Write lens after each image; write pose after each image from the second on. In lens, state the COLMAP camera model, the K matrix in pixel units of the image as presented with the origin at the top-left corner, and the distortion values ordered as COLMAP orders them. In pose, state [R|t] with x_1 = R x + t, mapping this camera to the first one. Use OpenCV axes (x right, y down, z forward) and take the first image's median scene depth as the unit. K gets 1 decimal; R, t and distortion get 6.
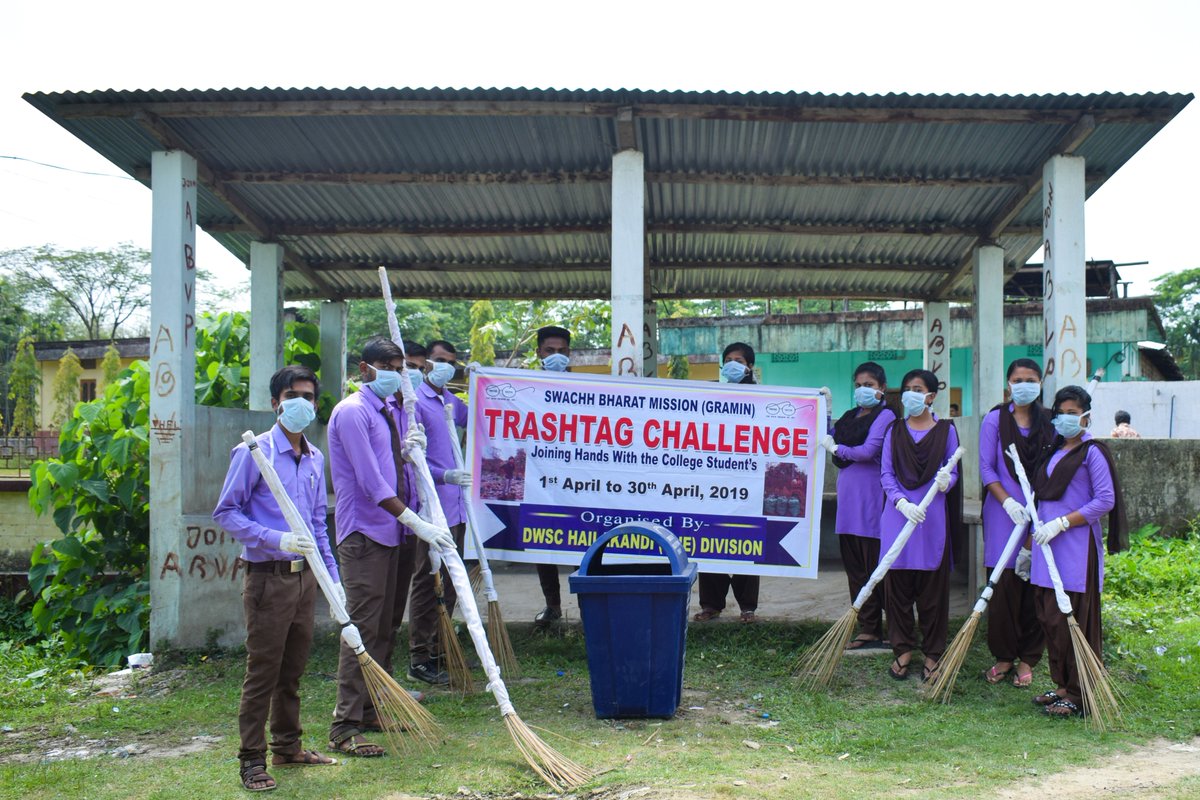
lens RADIAL K [[1548.1, 0, 596.7], [0, 1548.1, 403.4], [0, 0, 1]] dist [0.002290, 0.000000]
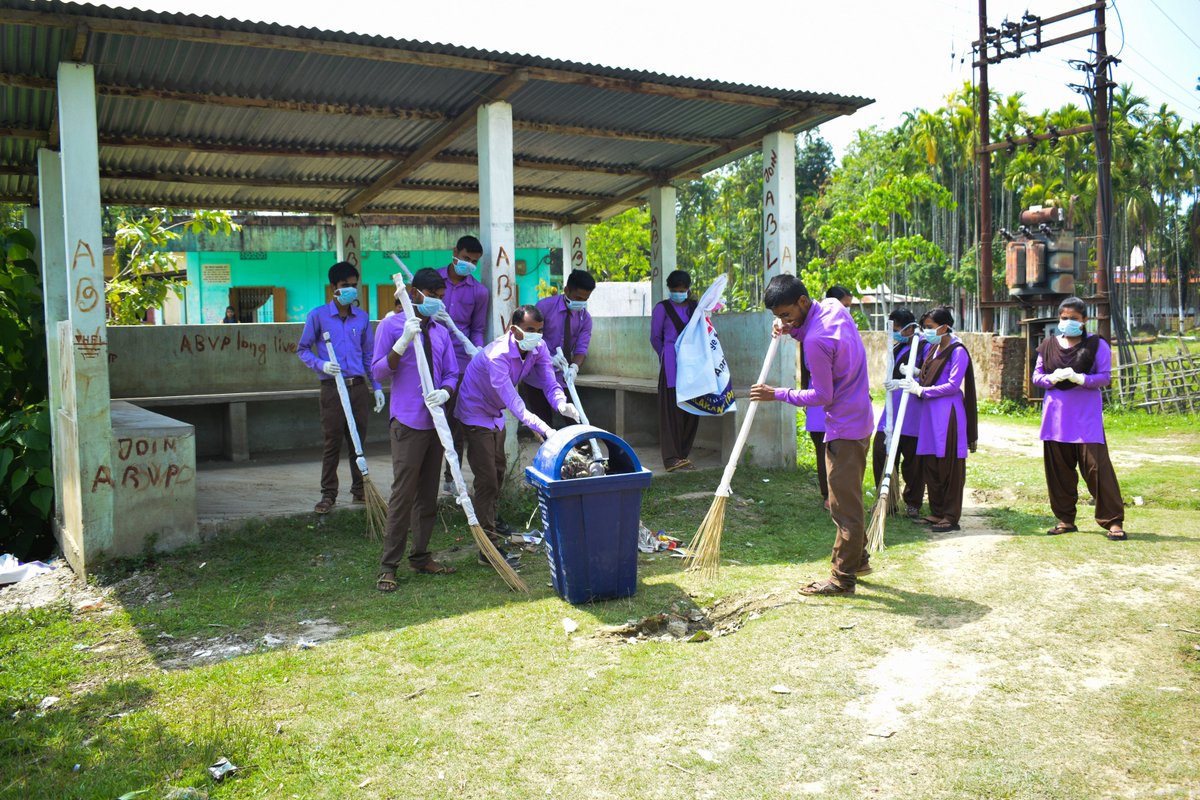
lens RADIAL K [[1548.1, 0, 600.3], [0, 1548.1, 396.7], [0, 0, 1]] dist [0.002290, 0.000000]
pose [[0.767515, -0.050664, 0.639025, -0.672075], [-0.000551, 0.996819, 0.079693, -0.029849], [-0.641030, -0.061518, 0.765046, 0.016206]]
